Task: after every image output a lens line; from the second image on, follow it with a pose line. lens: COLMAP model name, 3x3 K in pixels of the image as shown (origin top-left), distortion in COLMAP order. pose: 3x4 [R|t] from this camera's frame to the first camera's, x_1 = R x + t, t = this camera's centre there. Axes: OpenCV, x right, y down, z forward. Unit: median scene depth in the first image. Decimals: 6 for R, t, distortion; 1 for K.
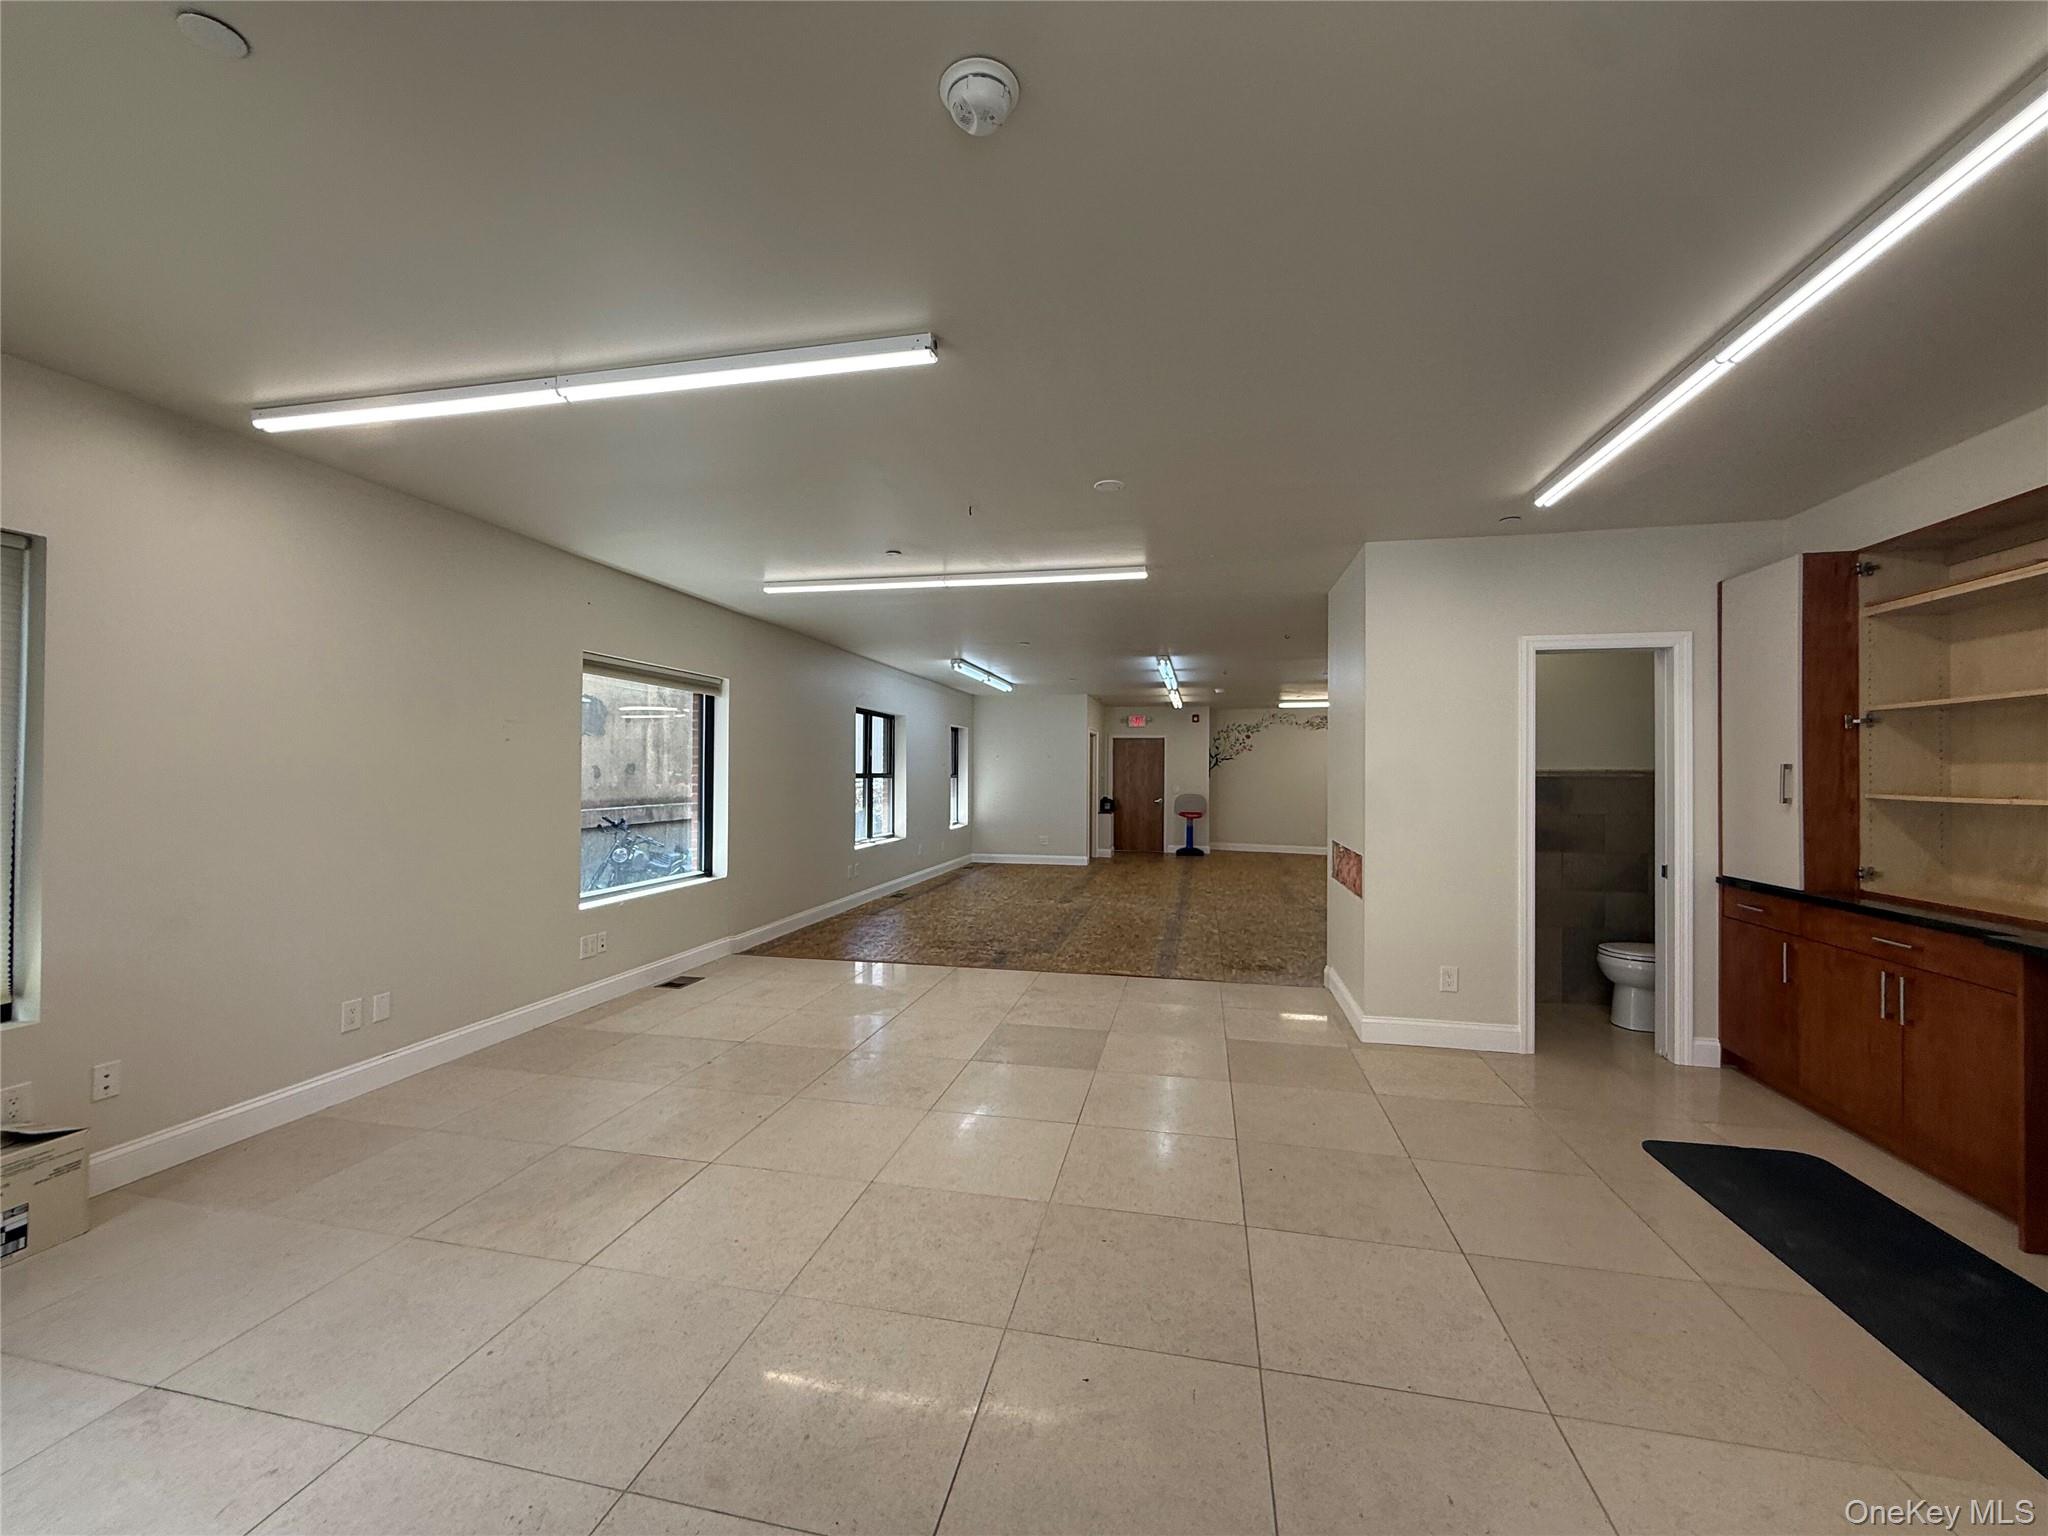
lens RADIAL K [[820.5, 0, 1021.1], [0, 820.5, 766.9], [0, 0, 1]] dist [-0.003676, 0.000804]
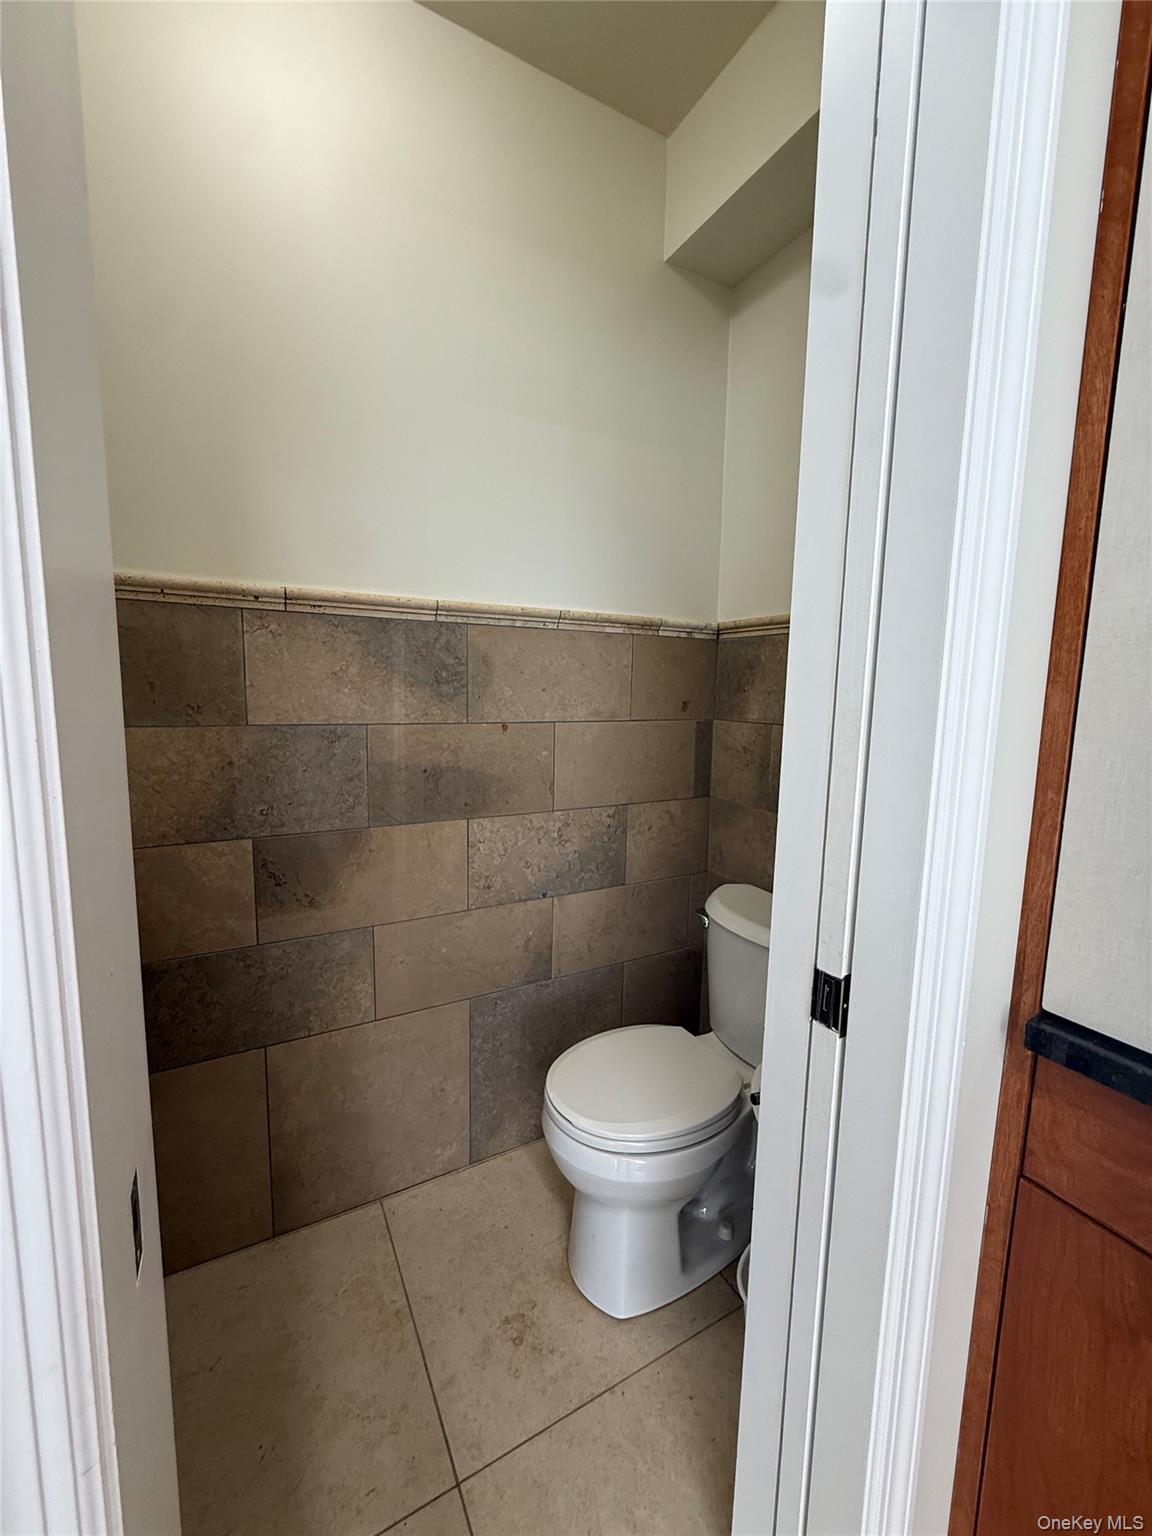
lens RADIAL K [[615.4, 0, 576.7], [0, 615.4, 766.6], [0, 0, 1]] dist [-0.003676, 0.000804]
pose [[0.757723, -0.074890, 0.648265, 0.142253], [-0.020331, 0.990202, 0.138156, 0.010261], [-0.652260, -0.117864, 0.748776, 0.208320]]
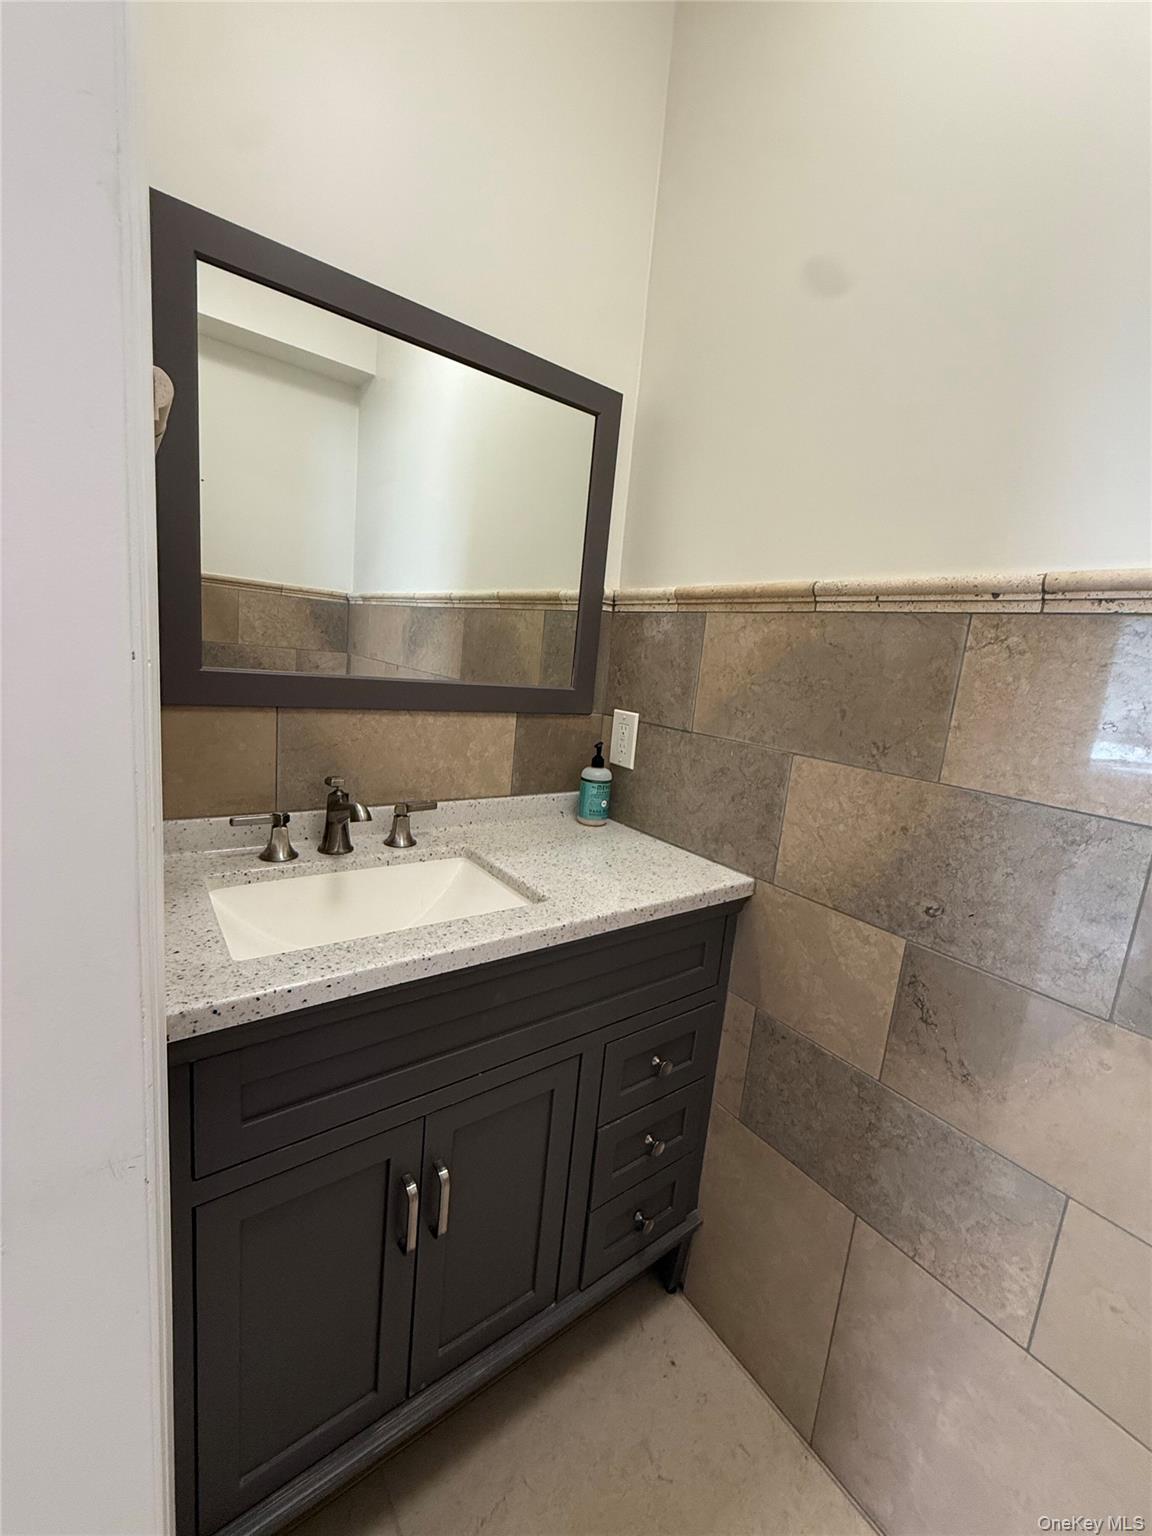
lens RADIAL K [[615.4, 0, 575.1], [0, 615.4, 762.3], [0, 0, 1]] dist [-0.003676, 0.000804]
pose [[0.748304, 0.174680, -0.639944, 0.167536], [-0.084201, 0.981915, 0.169567, 0.008738], [0.657991, -0.073004, 0.749479, 0.229947]]
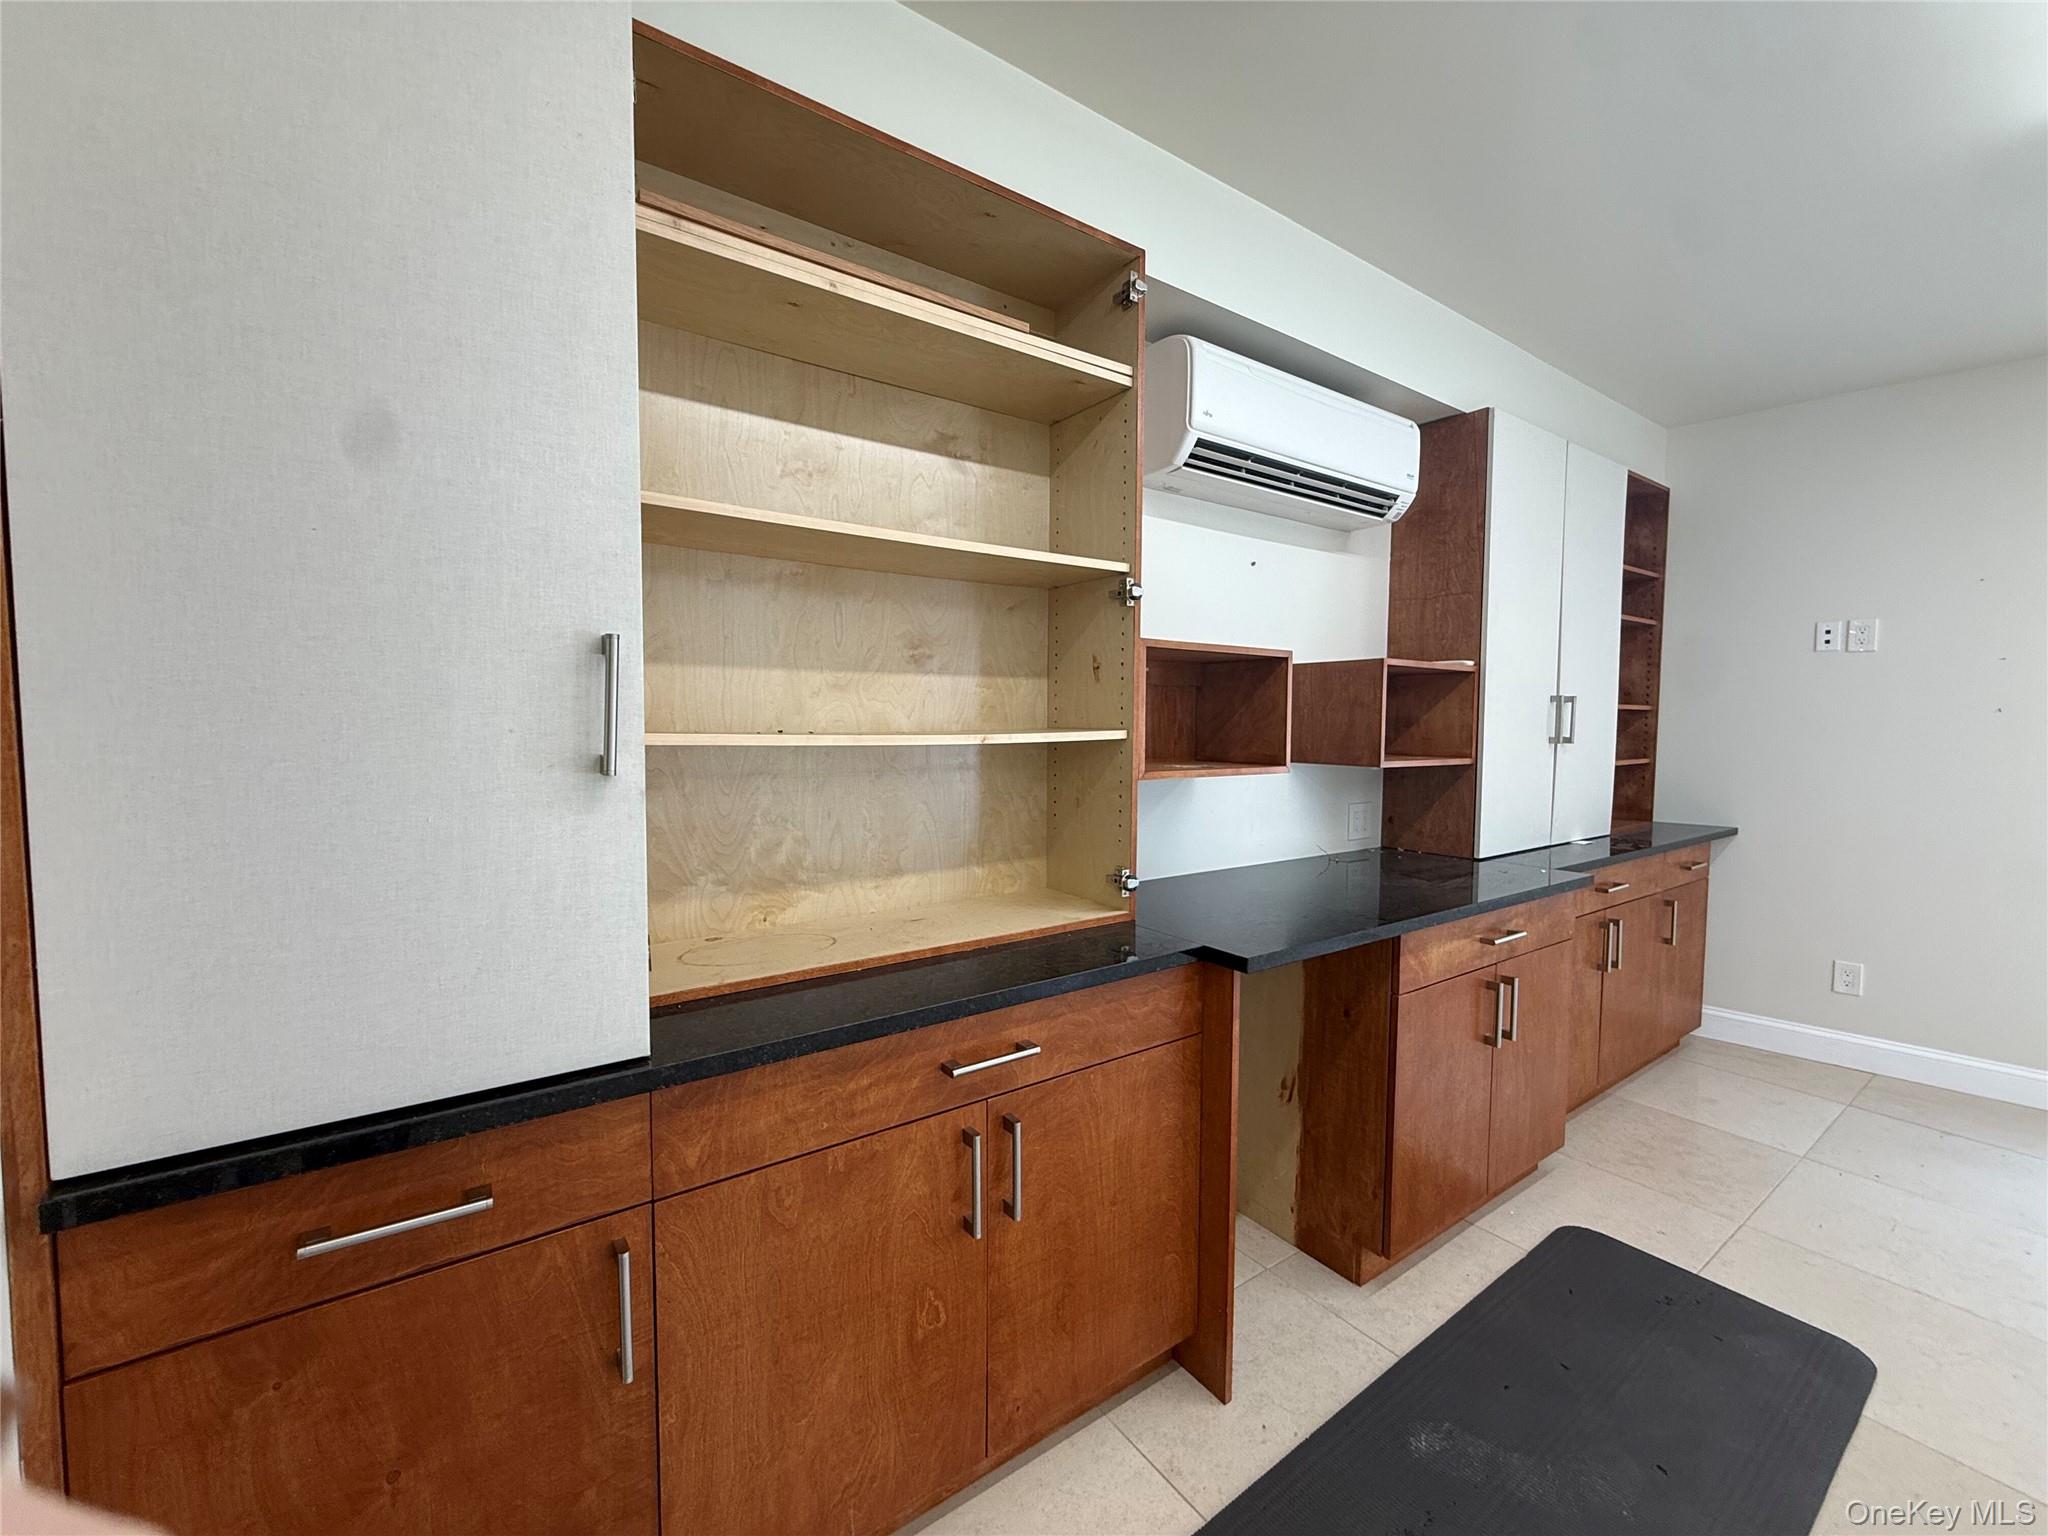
lens RADIAL K [[820.5, 0, 1025.2], [0, 820.5, 764.8], [0, 0, 1]] dist [-0.003676, 0.000804]
pose [[-0.734049, -0.048745, 0.677345, 0.121591], [-0.018190, 0.998474, 0.052143, 0.004452], [-0.678853, 0.025955, -0.733815, 0.212096]]
